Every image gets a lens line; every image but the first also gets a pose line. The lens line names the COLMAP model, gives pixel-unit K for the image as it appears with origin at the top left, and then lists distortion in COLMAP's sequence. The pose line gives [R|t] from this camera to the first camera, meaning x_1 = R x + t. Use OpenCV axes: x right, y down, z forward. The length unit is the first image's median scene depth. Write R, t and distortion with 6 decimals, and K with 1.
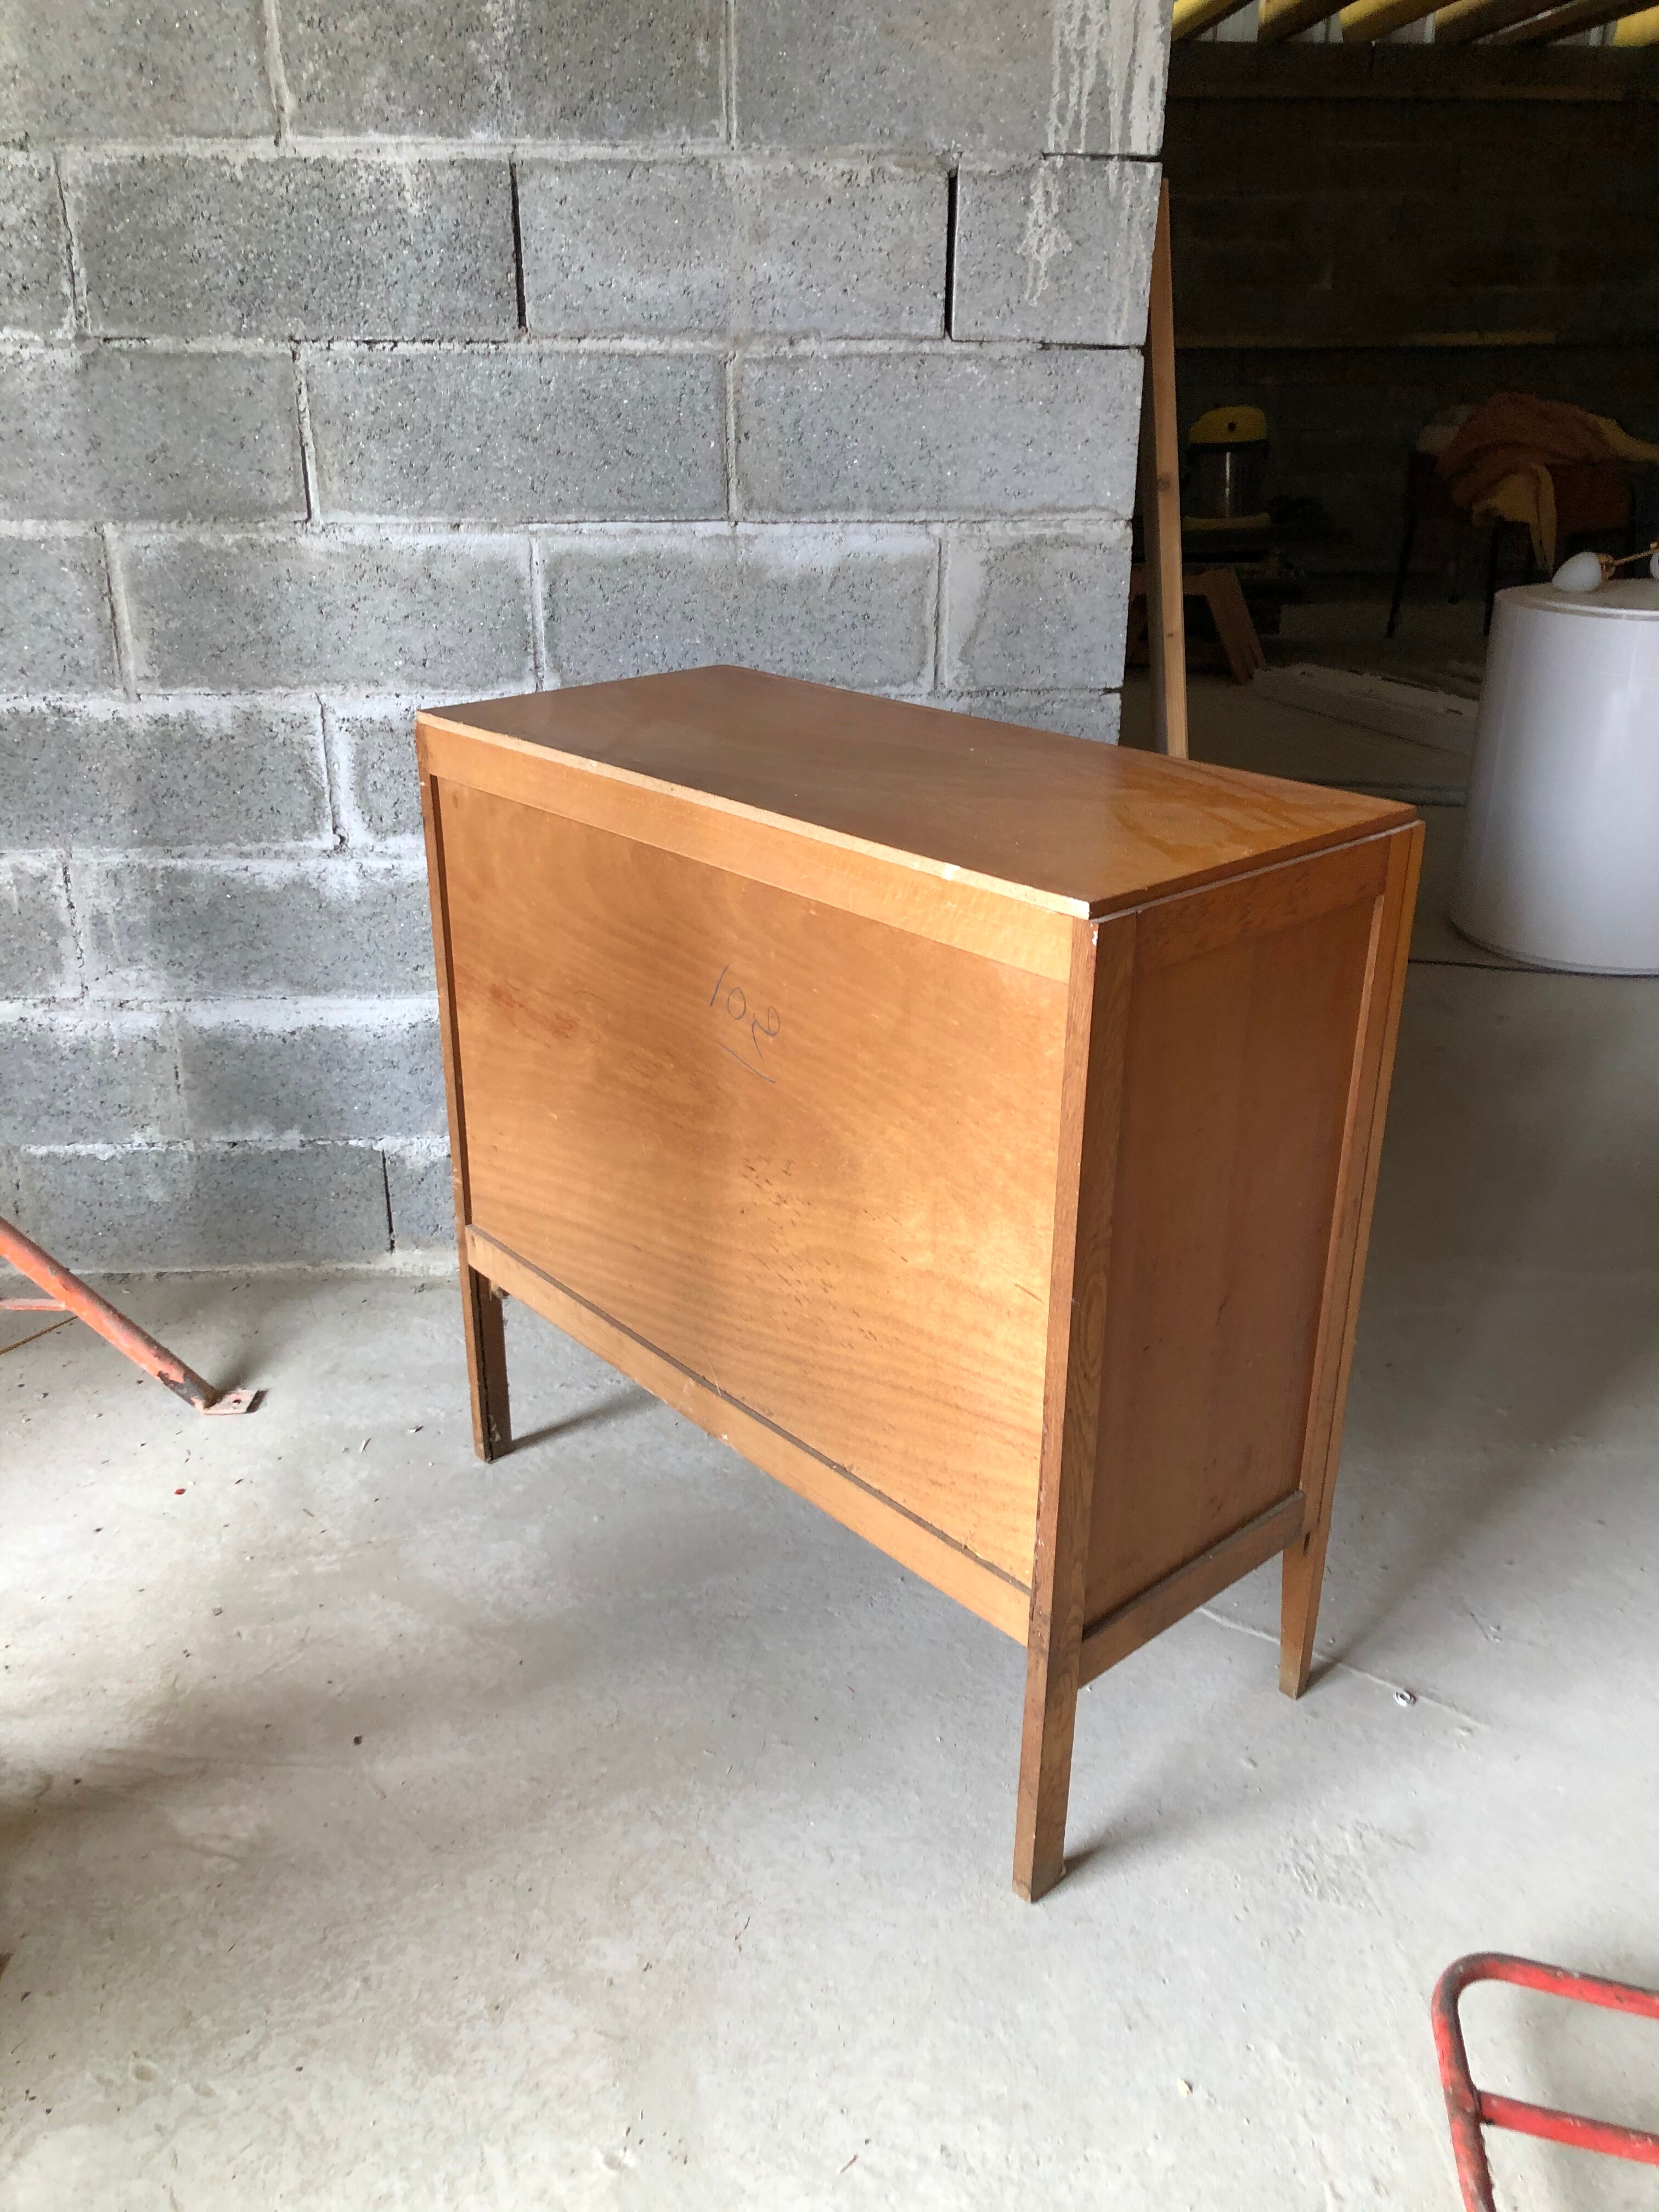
lens RADIAL K [[1750.9, 0, 828.2], [0, 1750.9, 1077.2], [0, 0, 1]] dist [0.023831, -0.003136]
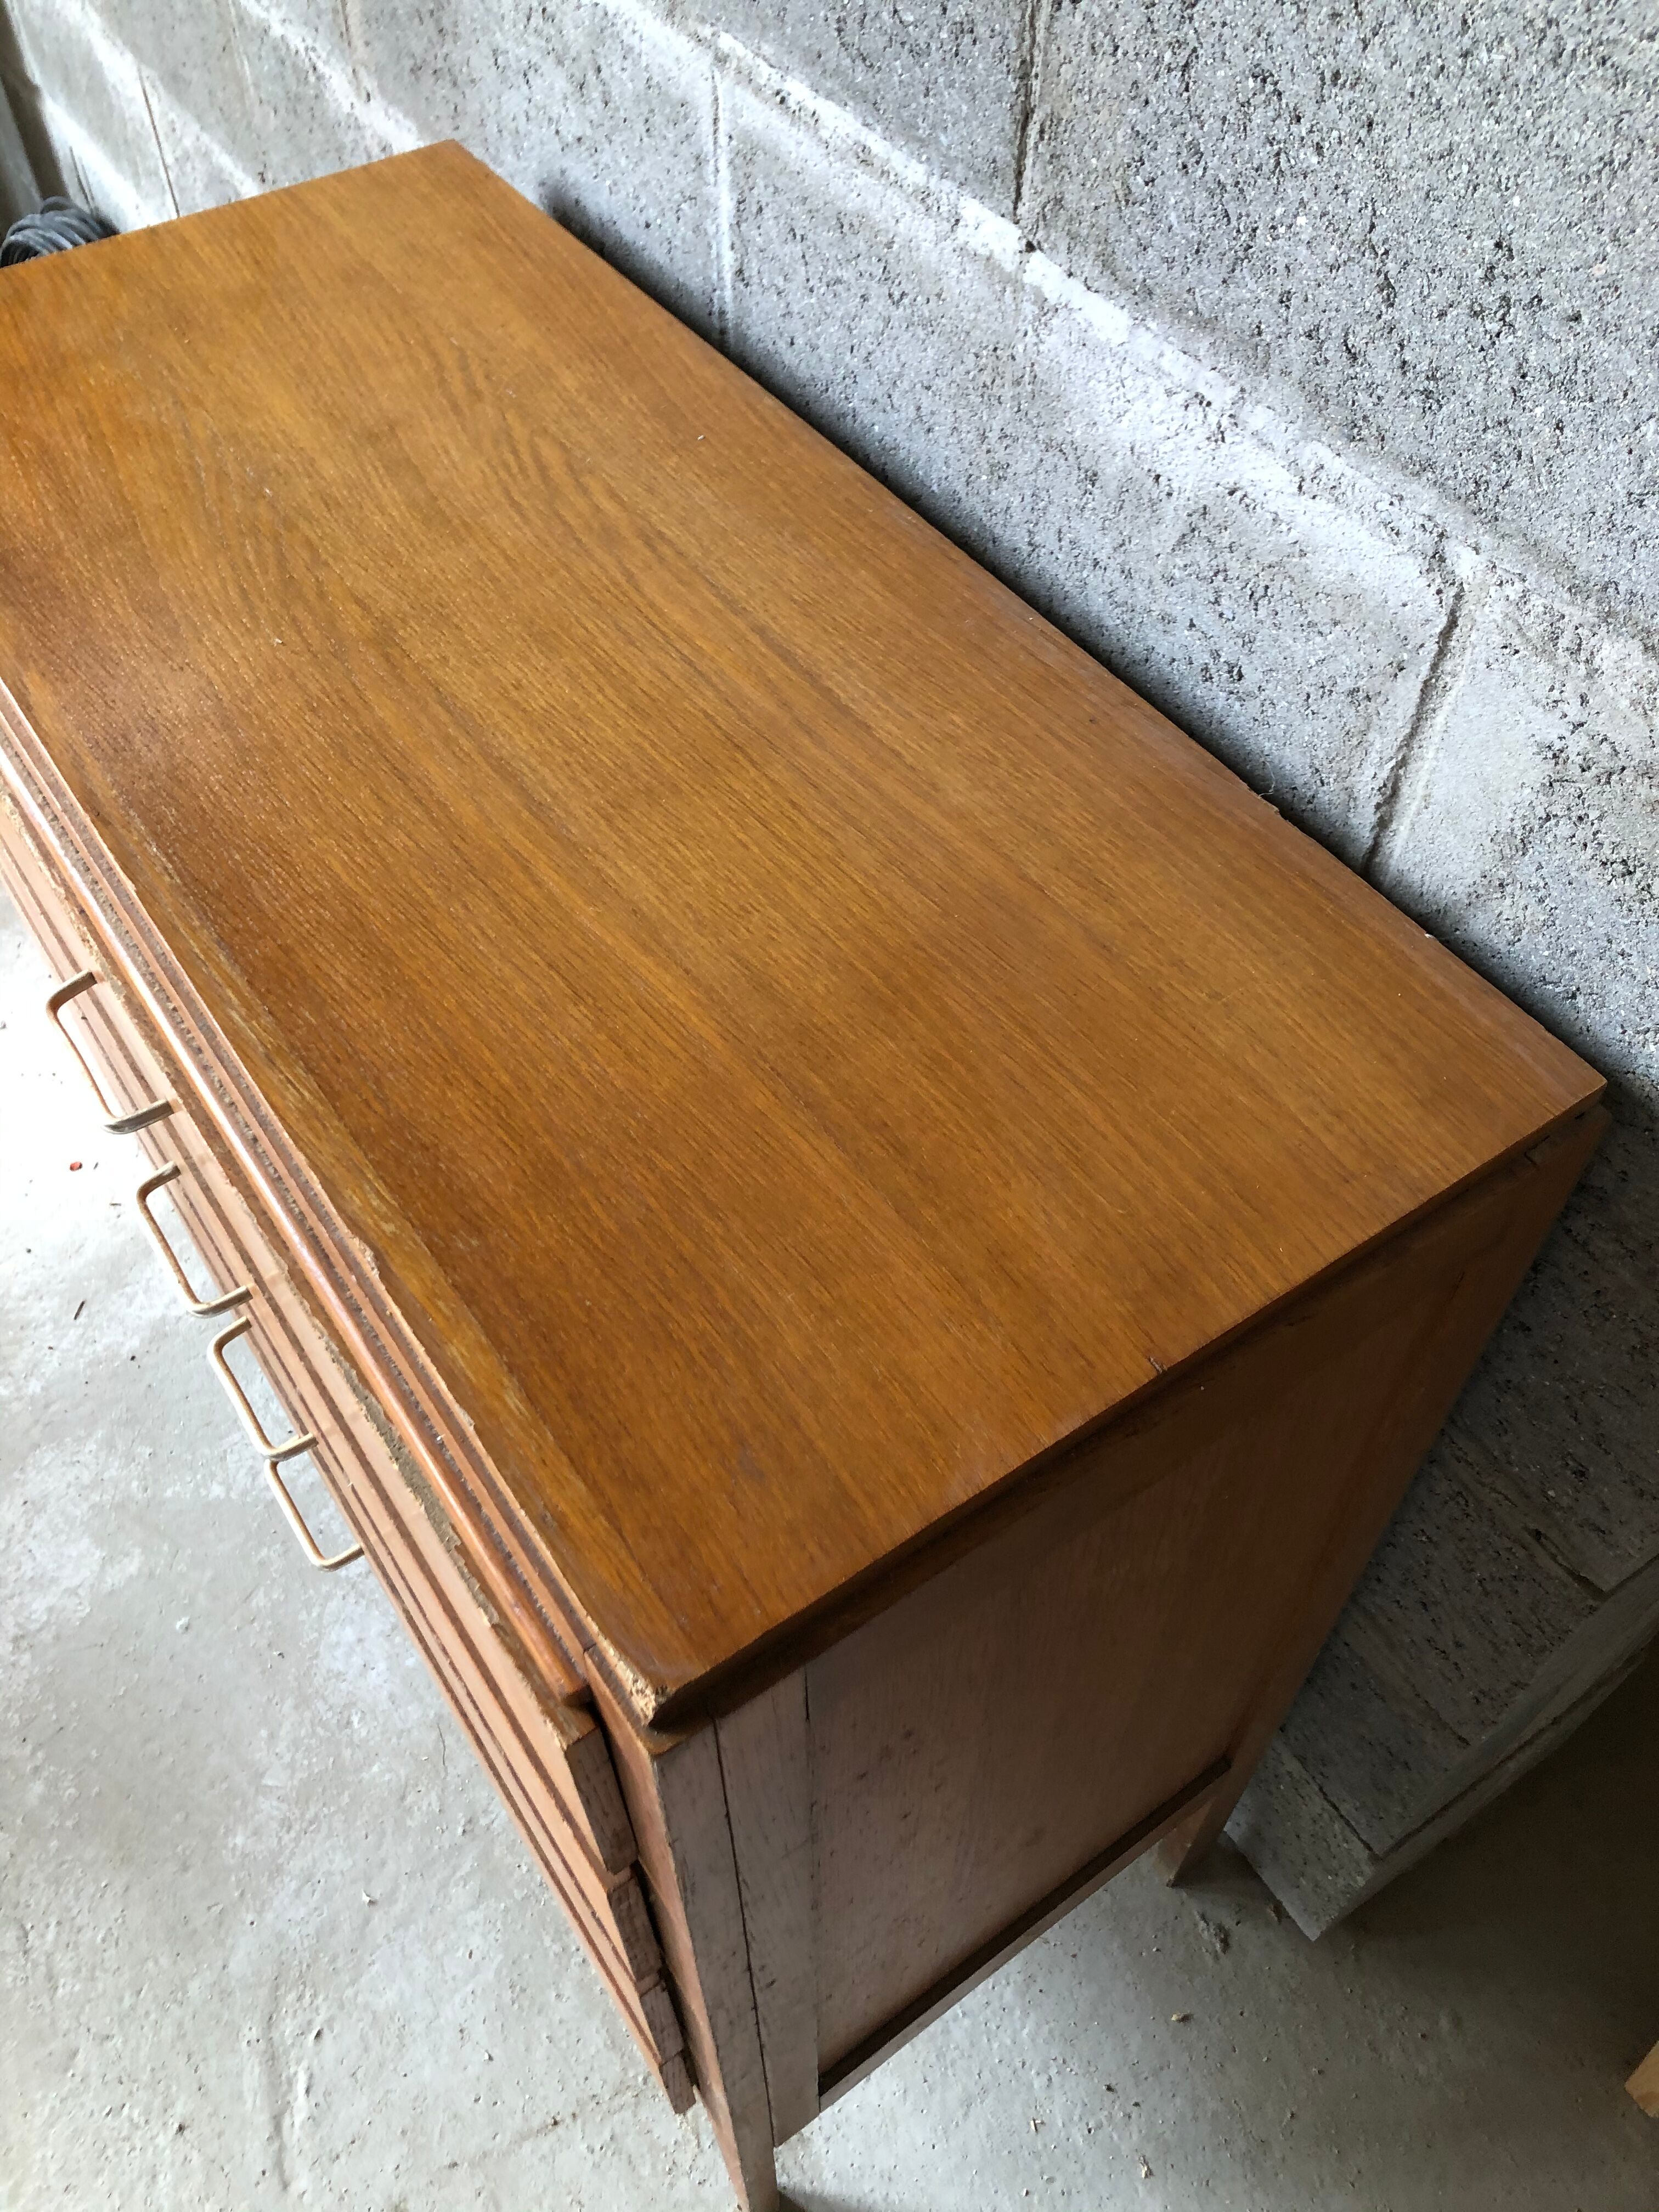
lens RADIAL K [[1808.2, 0, 829.1], [0, 1808.2, 1092.8], [0, 0, 1]] dist [0.008582, 0.012626]
pose [[0.496406, 0.681516, -0.537696, 0.229195], [-0.331607, 0.721298, 0.608084, -0.400273], [0.802258, -0.123553, 0.584052, 0.749253]]
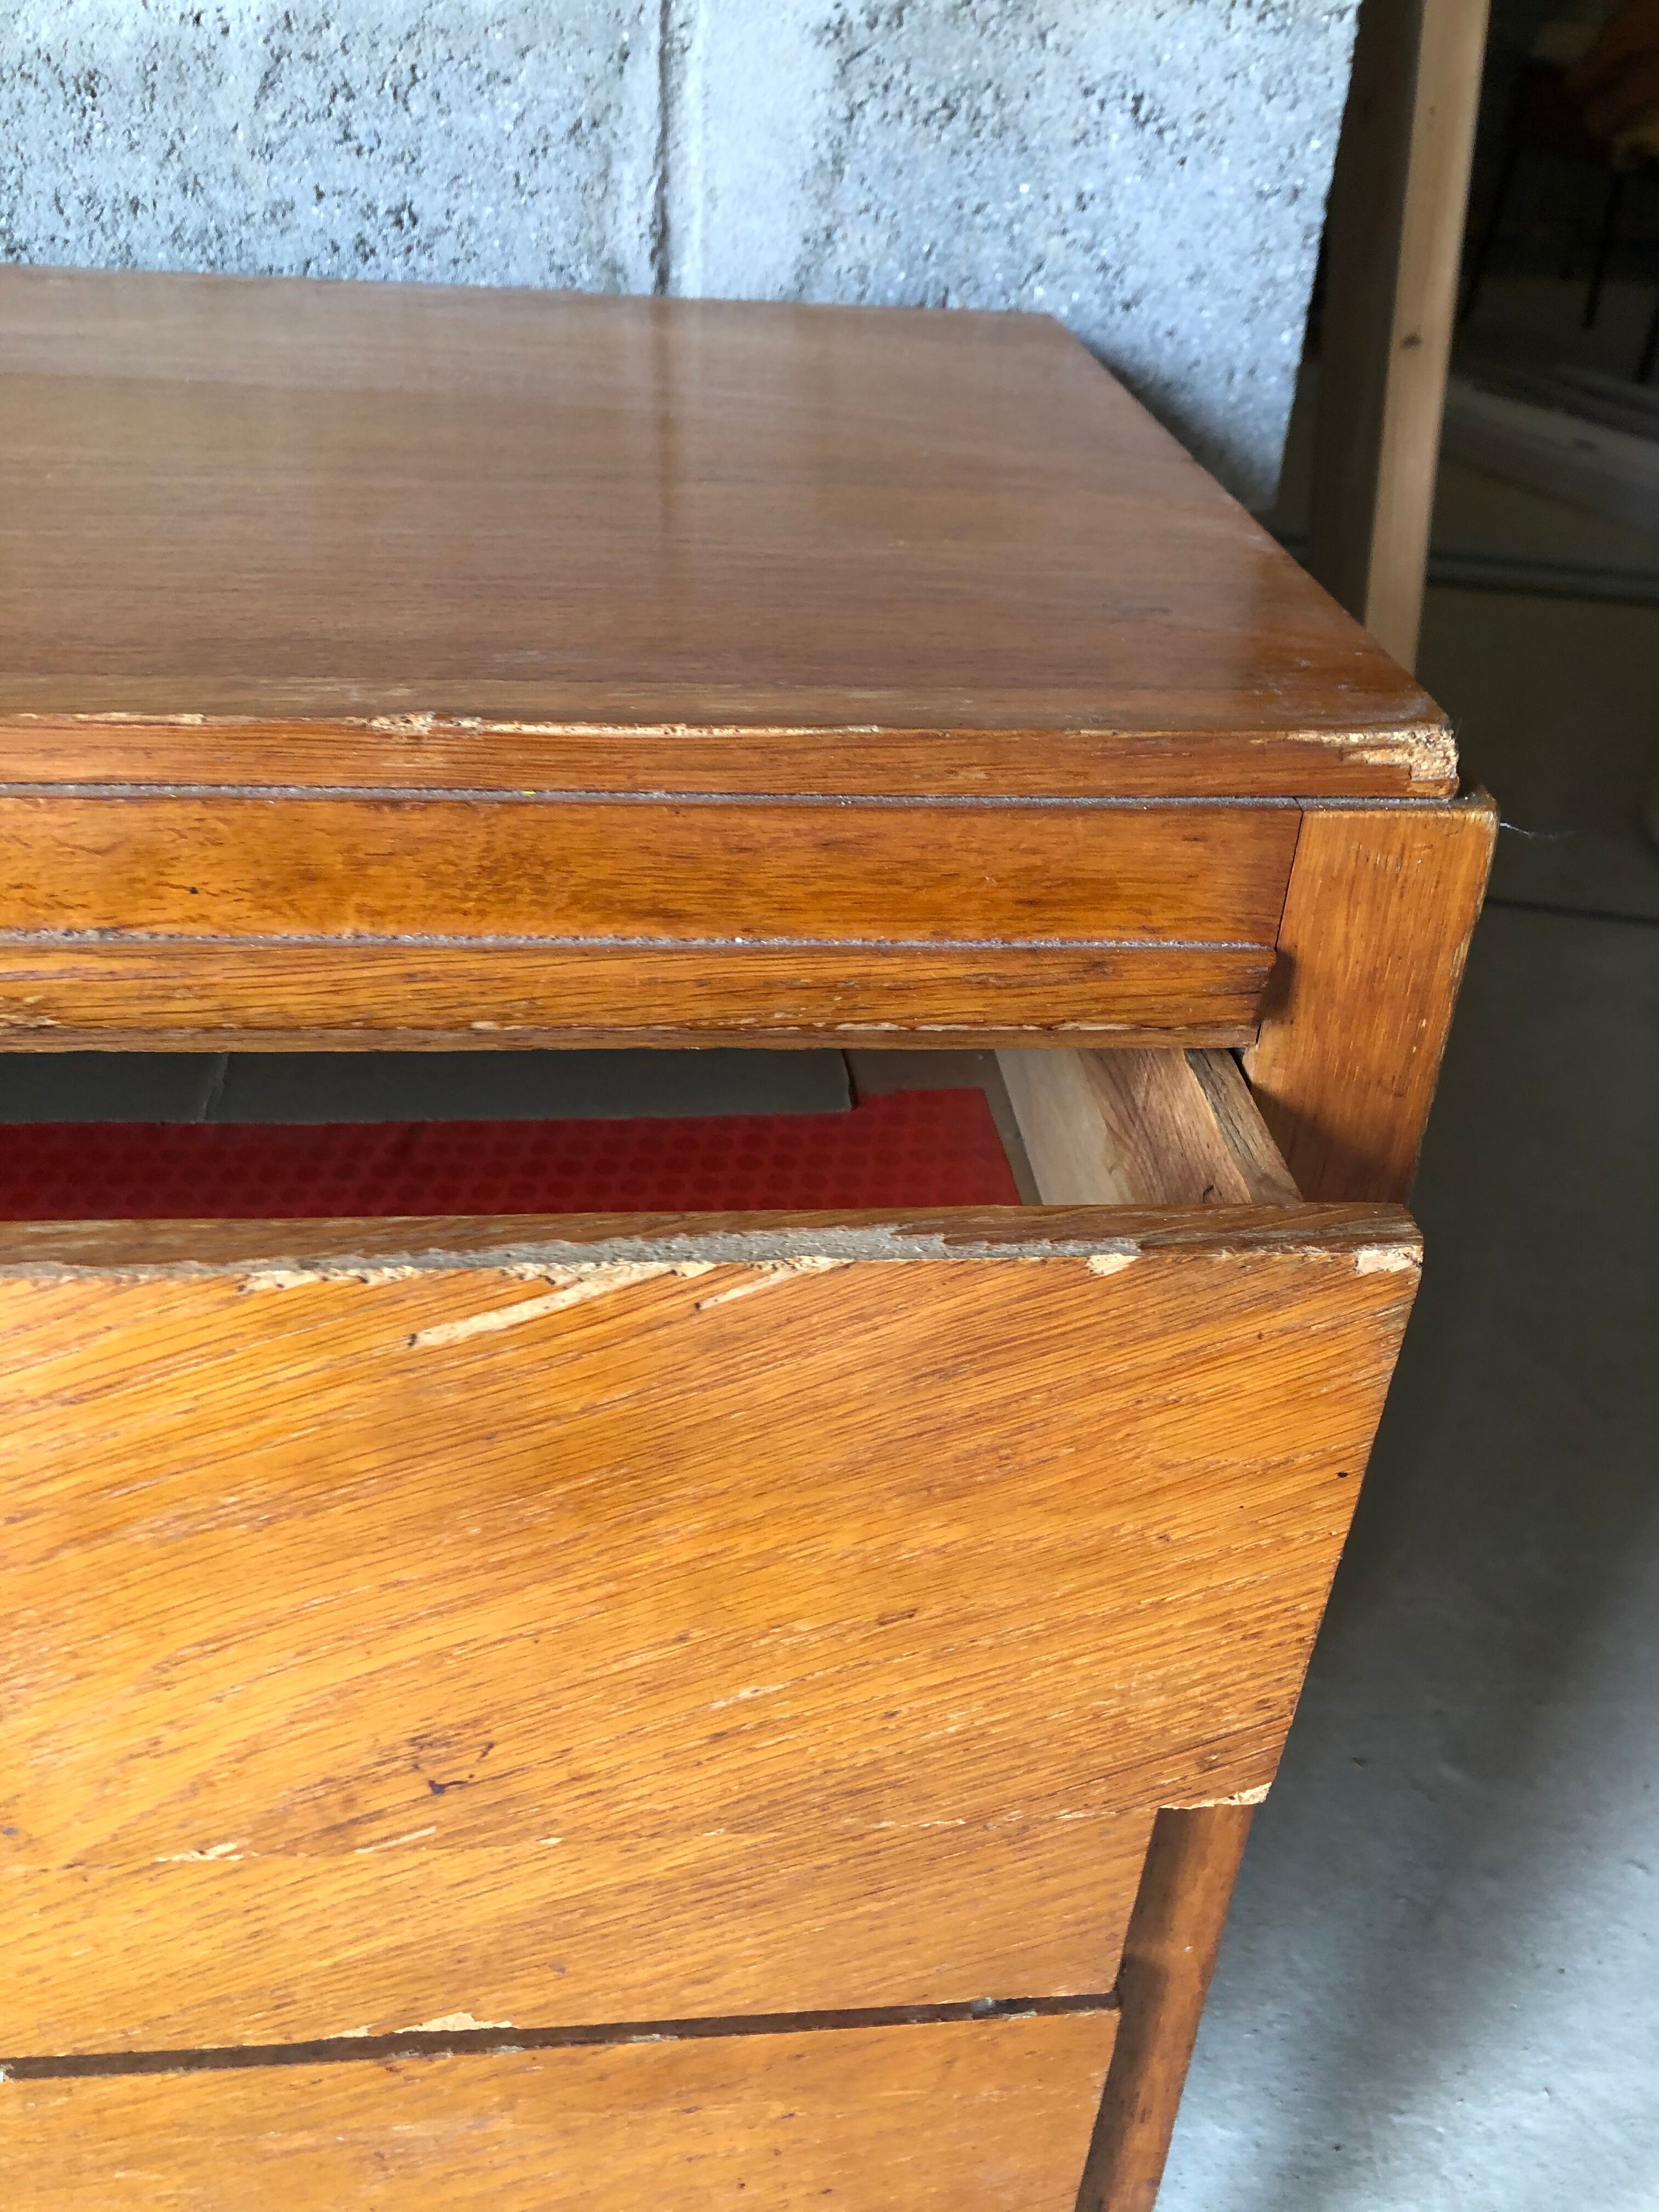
lens RADIAL K [[1761.1, 0, 829.5], [0, 1761.1, 1106.0], [0, 0, 1]] dist [0.081608, -0.112433]
pose [[0.998261, 0.034926, 0.047487, 0.083267], [-0.042606, 0.984213, 0.171782, -0.179604], [-0.040737, -0.173507, 0.983990, 0.711025]]
